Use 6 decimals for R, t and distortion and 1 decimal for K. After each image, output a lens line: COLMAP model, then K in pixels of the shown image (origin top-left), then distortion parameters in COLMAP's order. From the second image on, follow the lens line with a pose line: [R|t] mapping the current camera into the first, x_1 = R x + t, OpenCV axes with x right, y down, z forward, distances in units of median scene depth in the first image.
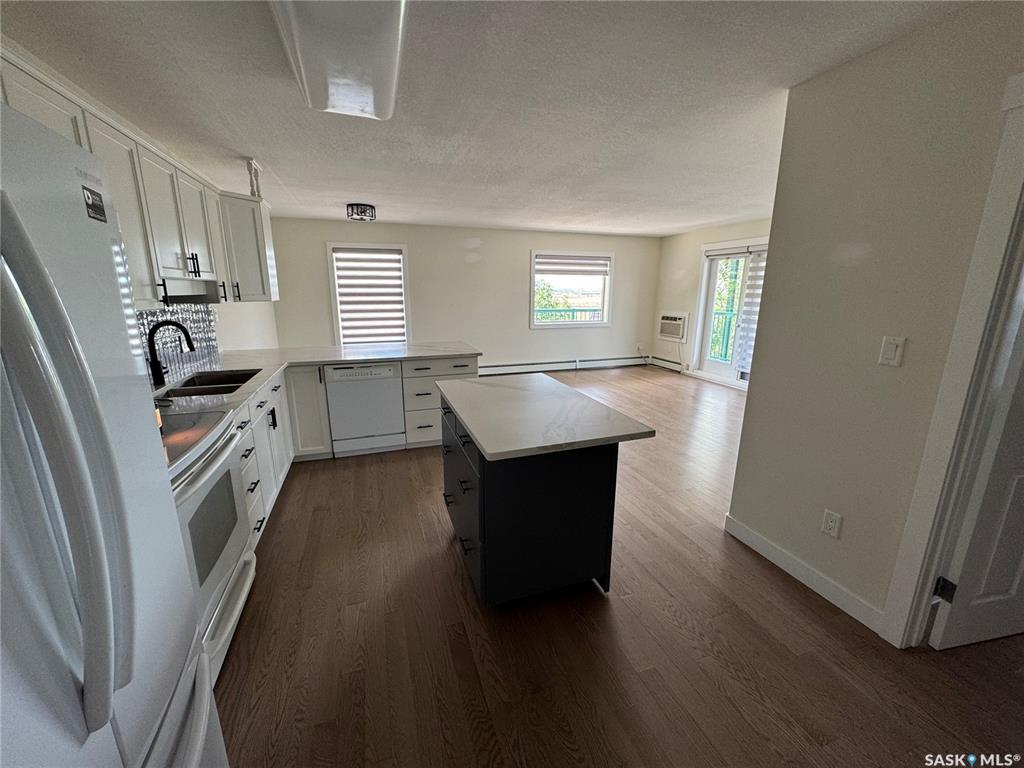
lens RADIAL K [[407.8, 0, 512.0], [0, 407.8, 384.0], [0, 0, 1]] dist [-0.001791, 0.000028]
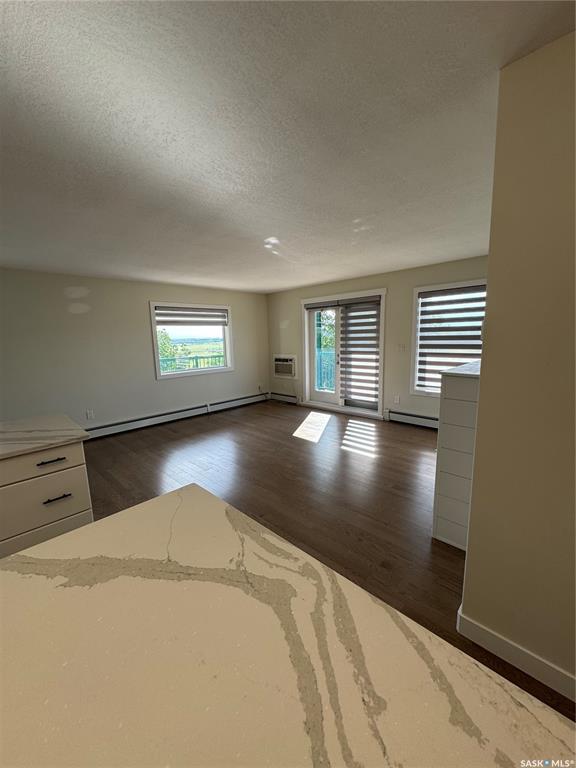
lens RADIAL K [[305.8, 0, 288.0], [0, 305.8, 384.0], [0, 0, 1]] dist [-0.001791, 0.000028]
pose [[0.895753, -0.098262, 0.433557, 0.006769], [0.132213, 0.990020, -0.048780, -0.046305], [-0.424437, 0.101016, 0.899805, 0.195842]]
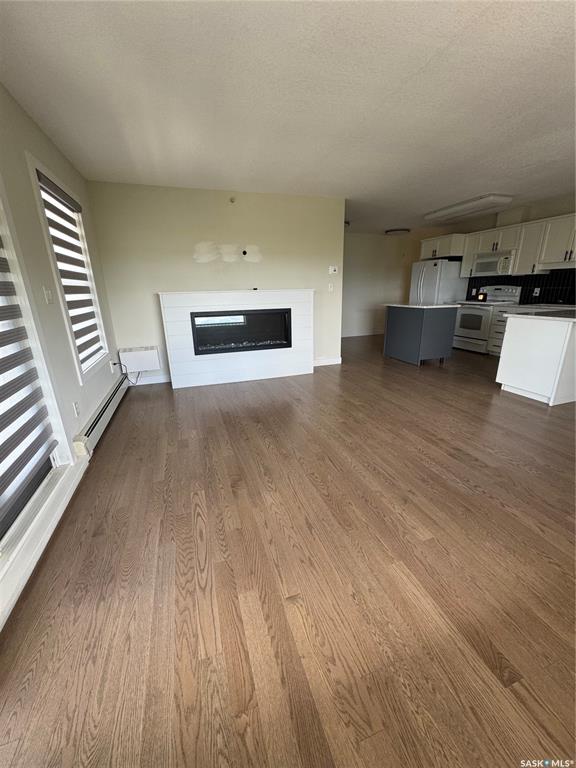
lens RADIAL K [[305.8, 0, 288.0], [0, 305.8, 384.0], [0, 0, 1]] dist [-0.001791, 0.000028]
pose [[-0.999787, 0.013845, 0.015338, 0.293626], [0.019751, 0.858412, 0.512581, -0.195053], [-0.006070, 0.512774, -0.858502, 0.972927]]
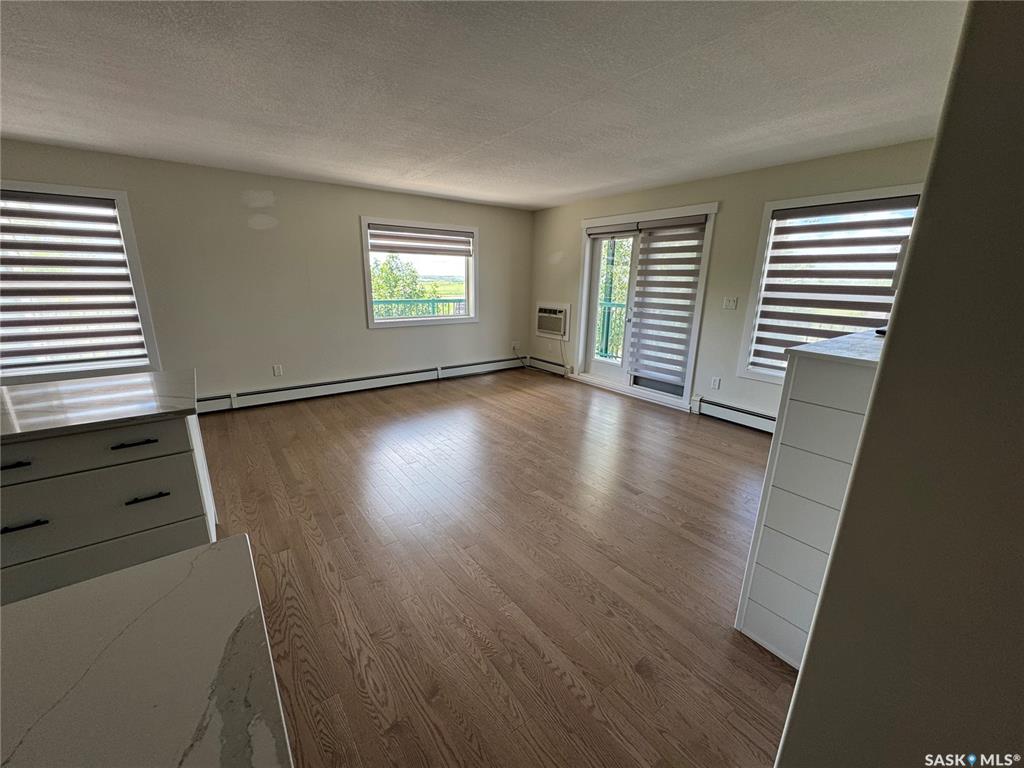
lens RADIAL K [[407.8, 0, 512.0], [0, 407.8, 384.0], [0, 0, 1]] dist [-0.001791, 0.000028]
pose [[0.953436, -0.065788, 0.294334, 0.066241], [0.057118, 0.997645, 0.037966, -0.050469], [-0.296139, -0.019386, 0.954948, 0.237484]]
